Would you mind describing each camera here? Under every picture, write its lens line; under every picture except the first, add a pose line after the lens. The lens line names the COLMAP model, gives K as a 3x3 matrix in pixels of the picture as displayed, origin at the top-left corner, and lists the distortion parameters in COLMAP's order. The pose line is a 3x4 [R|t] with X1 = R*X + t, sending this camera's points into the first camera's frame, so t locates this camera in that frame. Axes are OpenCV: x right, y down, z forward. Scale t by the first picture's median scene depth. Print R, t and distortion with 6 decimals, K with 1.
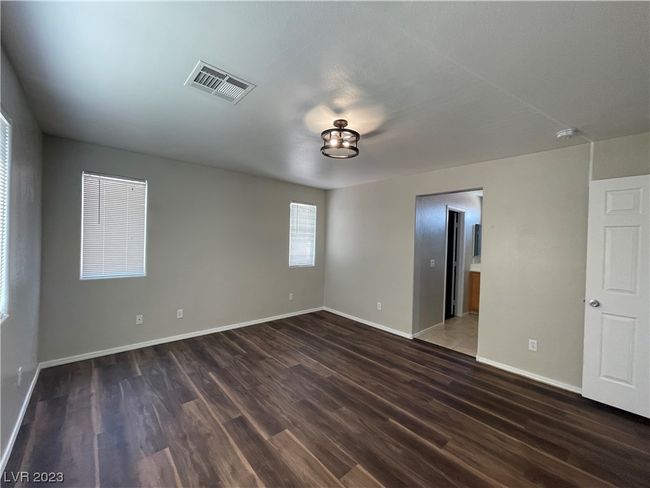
lens RADIAL K [[263.0, 0, 326.5], [0, 263.0, 242.5], [0, 0, 1]] dist [-0.002487, 0.000014]
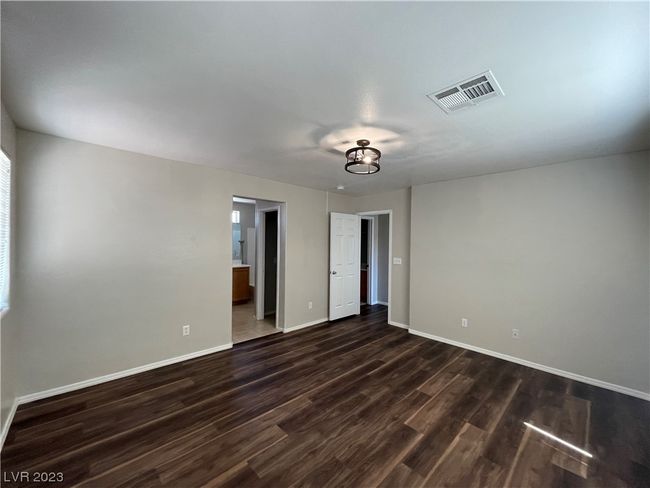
lens RADIAL K [[263.0, 0, 326.5], [0, 263.0, 242.5], [0, 0, 1]] dist [-0.002487, 0.000014]
pose [[-0.034026, -0.027848, 0.999033, -0.842020], [-0.006887, 0.999595, 0.027629, -0.048970], [-0.999397, -0.005940, -0.034204, 0.948309]]
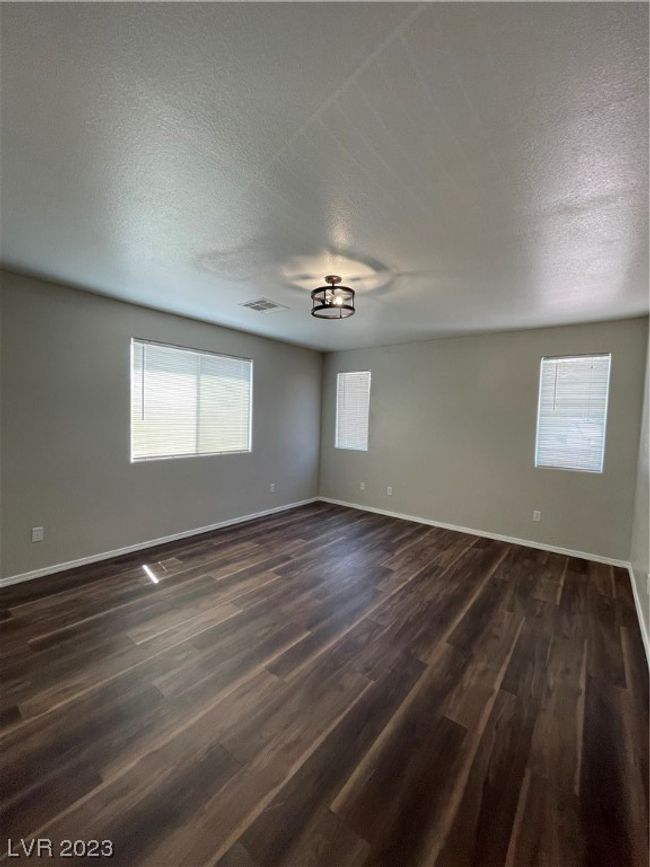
lens RADIAL K [[350.8, 0, 325.0], [0, 350.8, 433.5], [0, 0, 1]] dist [-0.002487, 0.000014]
pose [[0.172200, 0.024254, -0.984763, 0.964979], [-0.034716, 0.999225, 0.018540, 0.031734], [0.984450, 0.030994, 0.172909, 0.627373]]
